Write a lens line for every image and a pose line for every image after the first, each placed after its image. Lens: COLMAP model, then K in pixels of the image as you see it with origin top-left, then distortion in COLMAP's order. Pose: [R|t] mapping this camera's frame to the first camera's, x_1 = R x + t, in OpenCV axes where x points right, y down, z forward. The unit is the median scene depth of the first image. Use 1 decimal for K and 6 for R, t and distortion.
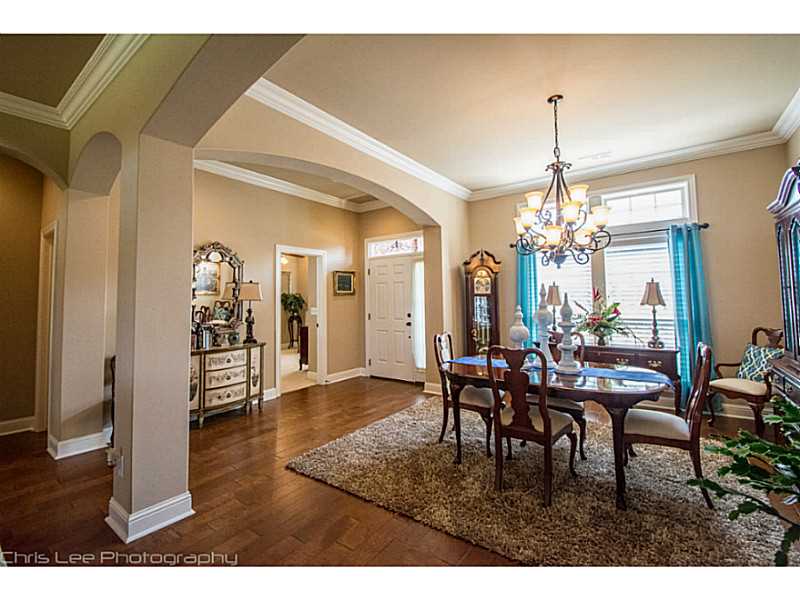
lens RADIAL K [[357.0, 0, 404.4], [0, 357.0, 280.0], [0, 0, 1]] dist [-0.001074, -0.009411]
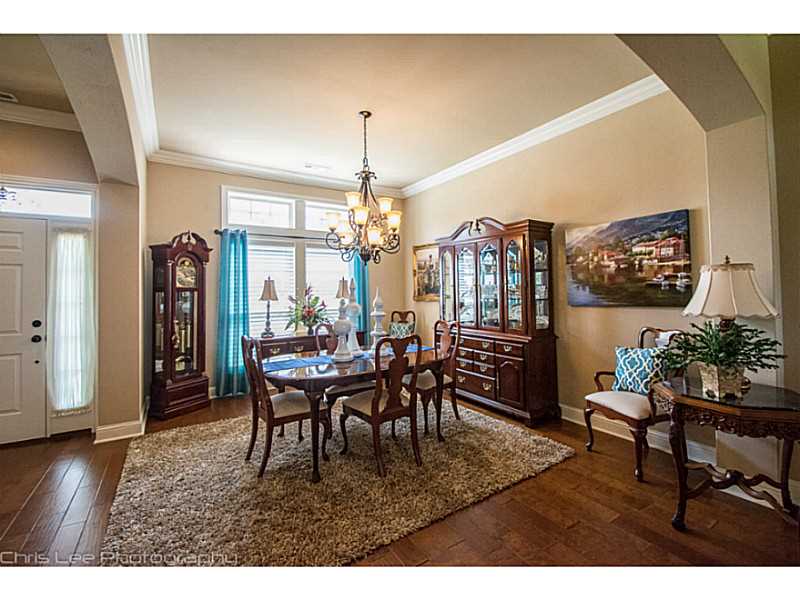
lens RADIAL K [[357.0, 0, 404.4], [0, 357.0, 280.0], [0, 0, 1]] dist [-0.001074, -0.009411]
pose [[0.364635, 0.033211, 0.930558, -0.281107], [-0.039694, 0.999010, -0.020100, 0.015951], [-0.930304, -0.029608, 0.365593, 0.234585]]
